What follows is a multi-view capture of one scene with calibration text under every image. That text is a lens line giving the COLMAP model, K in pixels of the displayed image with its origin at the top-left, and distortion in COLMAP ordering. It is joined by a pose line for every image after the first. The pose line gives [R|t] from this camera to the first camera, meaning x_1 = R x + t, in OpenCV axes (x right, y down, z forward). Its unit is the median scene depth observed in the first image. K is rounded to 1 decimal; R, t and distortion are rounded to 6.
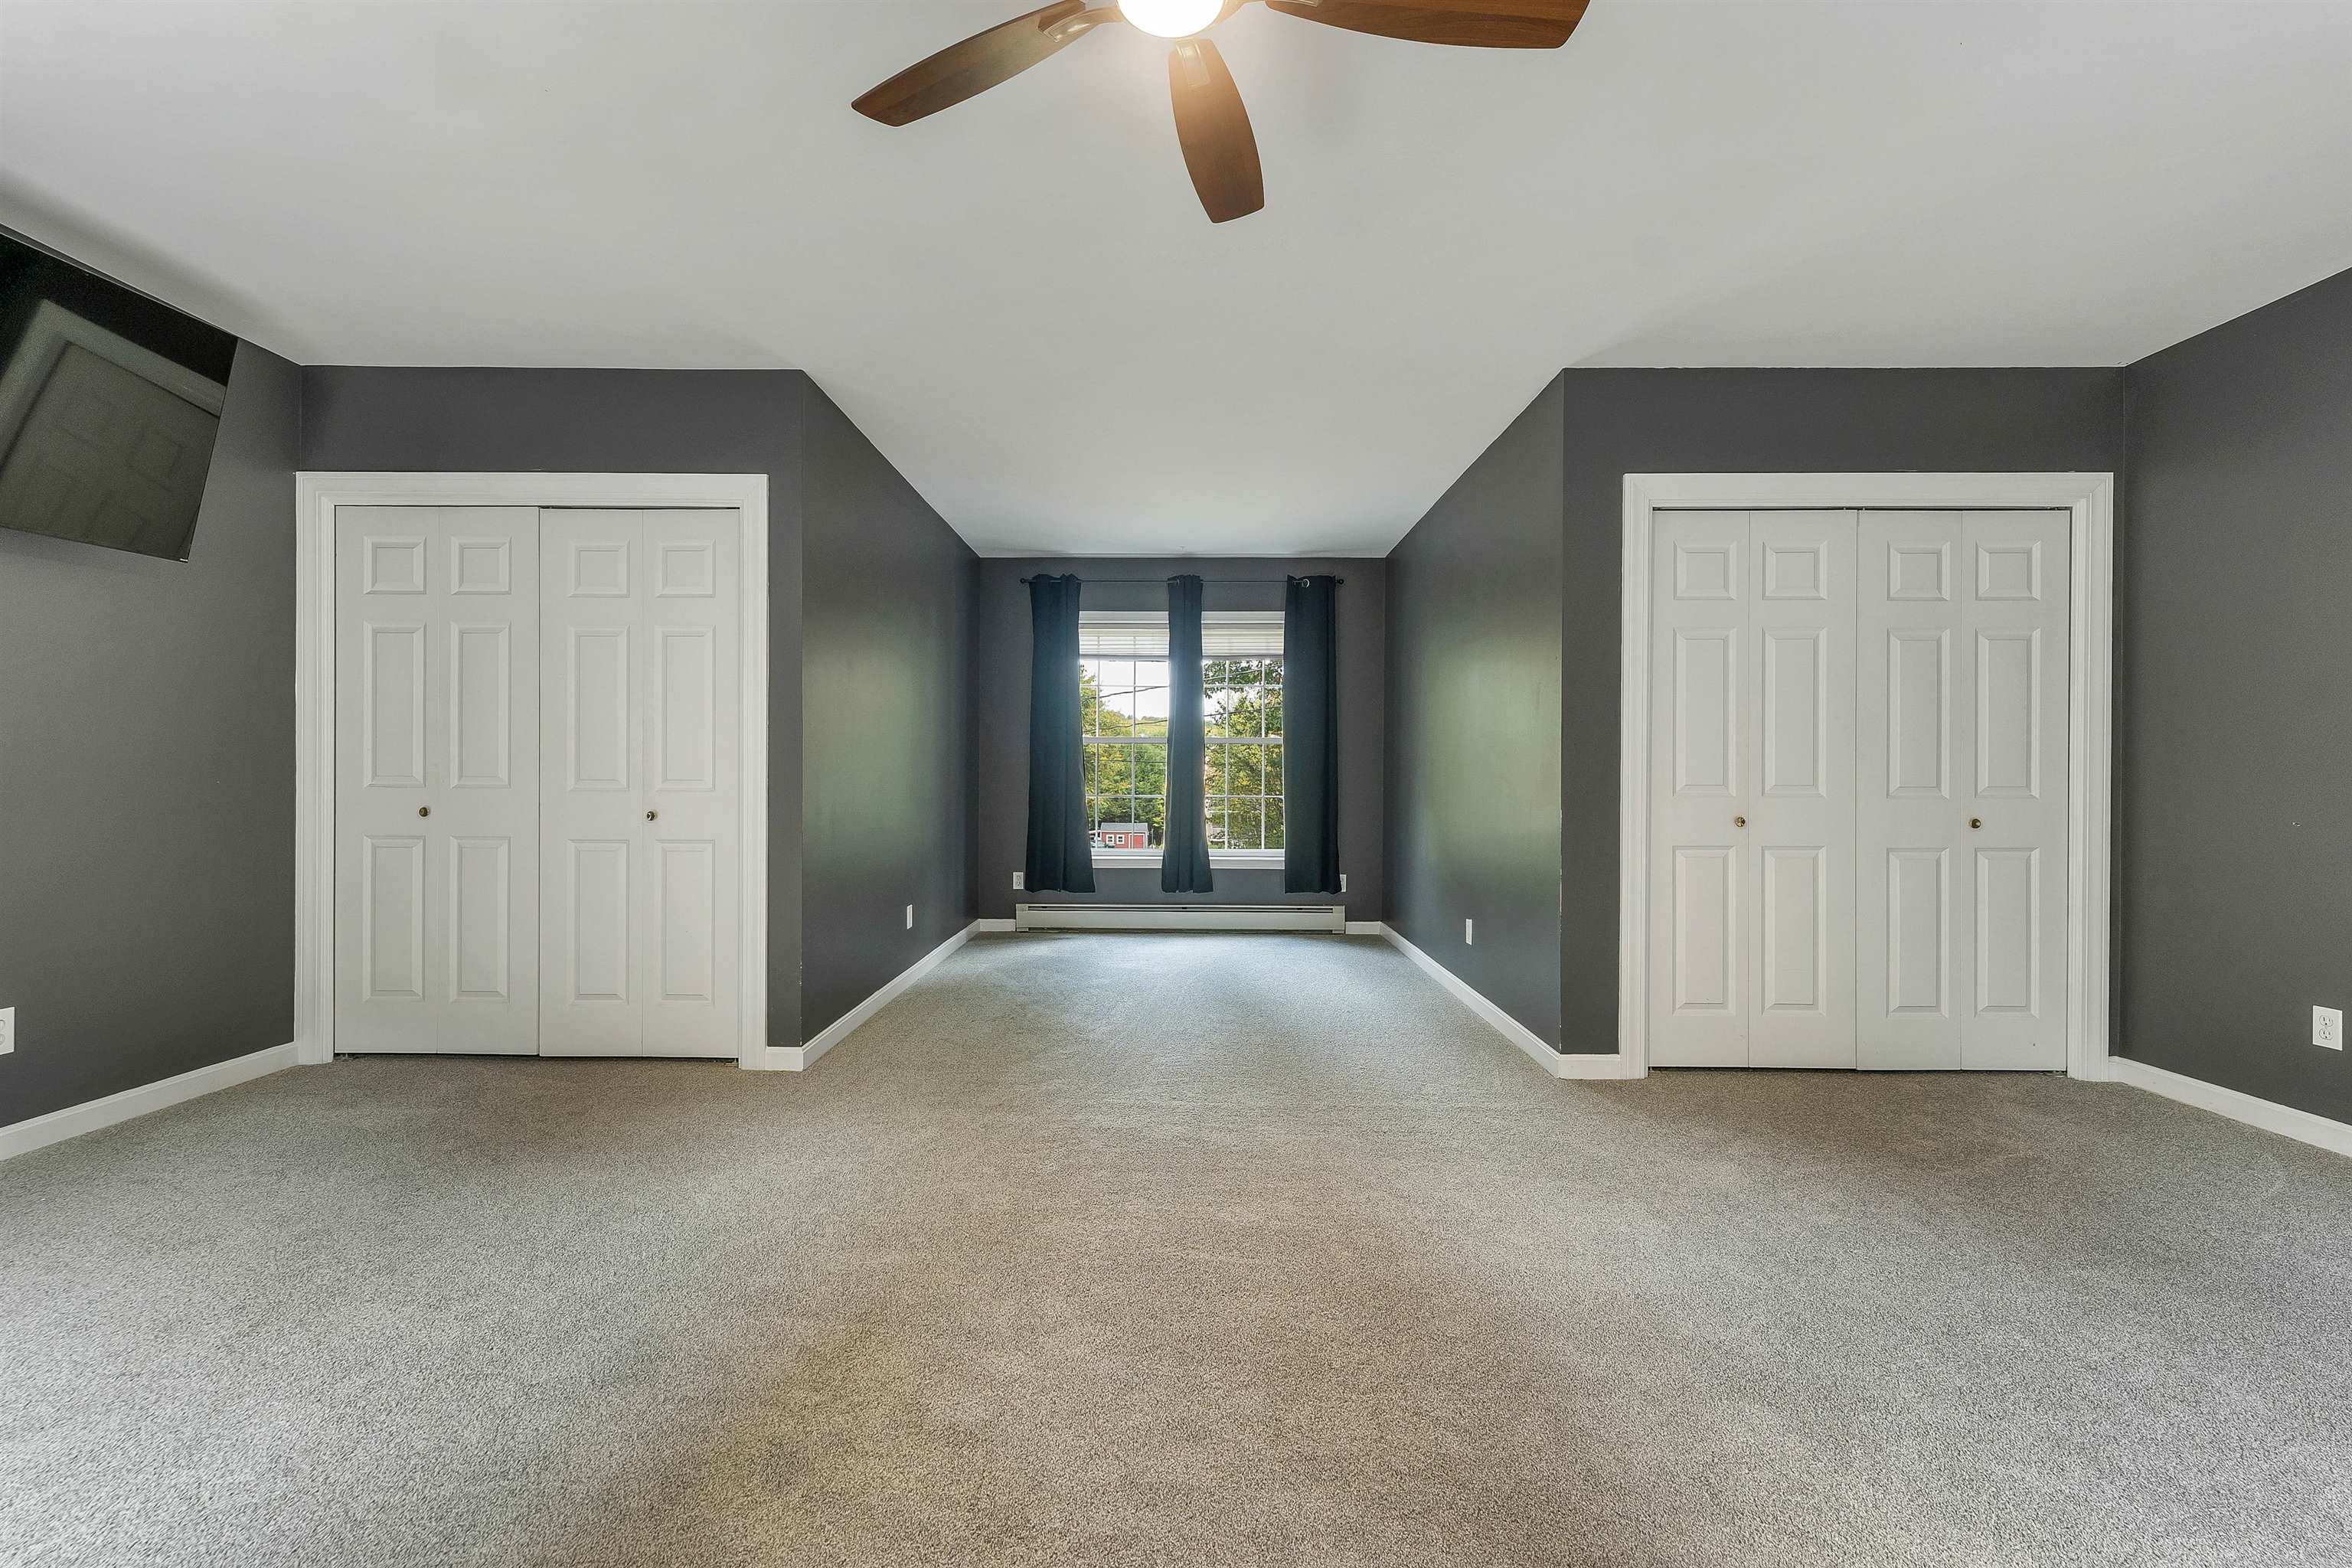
lens RADIAL K [[984.6, 0, 1170.9], [0, 984.6, 782.7], [0, 0, 1]] dist [0.000941, 0.000577]
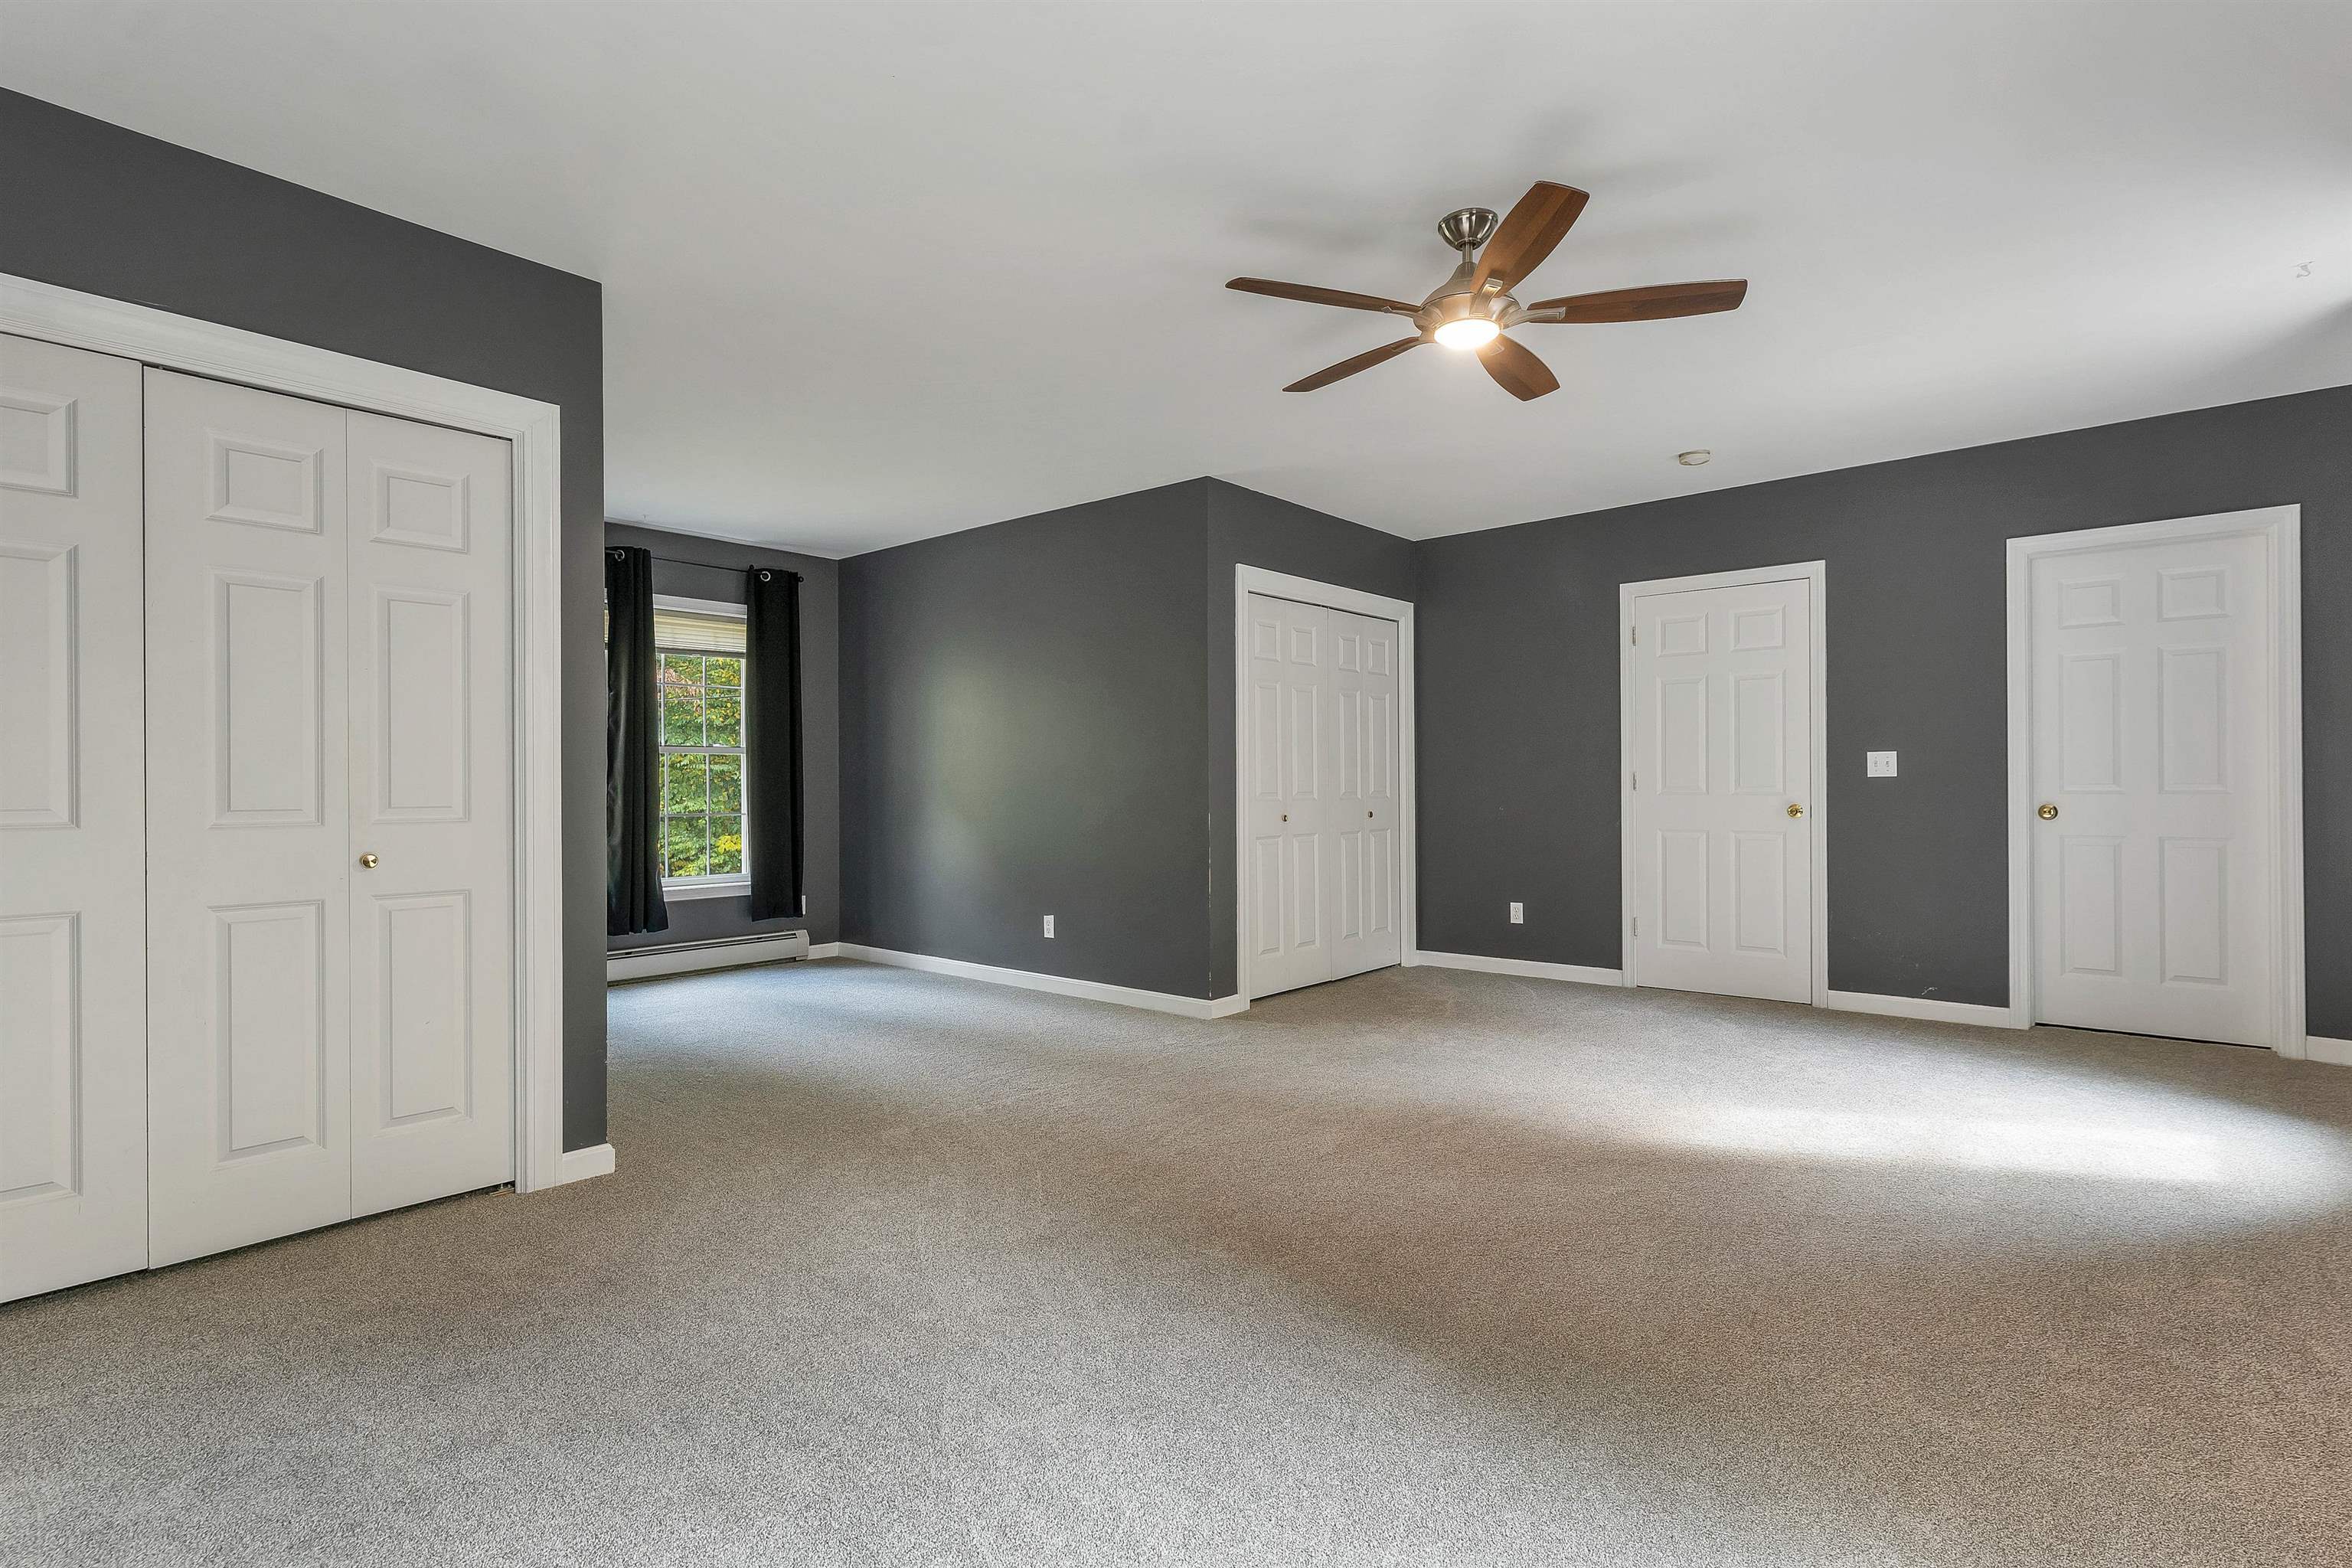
lens RADIAL K [[1159.1, 0, 1191.4], [0, 1159.1, 784.1], [0, 0, 1]] dist [0.001760, 0.000337]
pose [[0.631154, -0.009617, 0.775598, -0.790299], [0.014488, 0.999895, 0.000608, -0.012534], [-0.775522, 0.010853, 0.631227, 0.048165]]
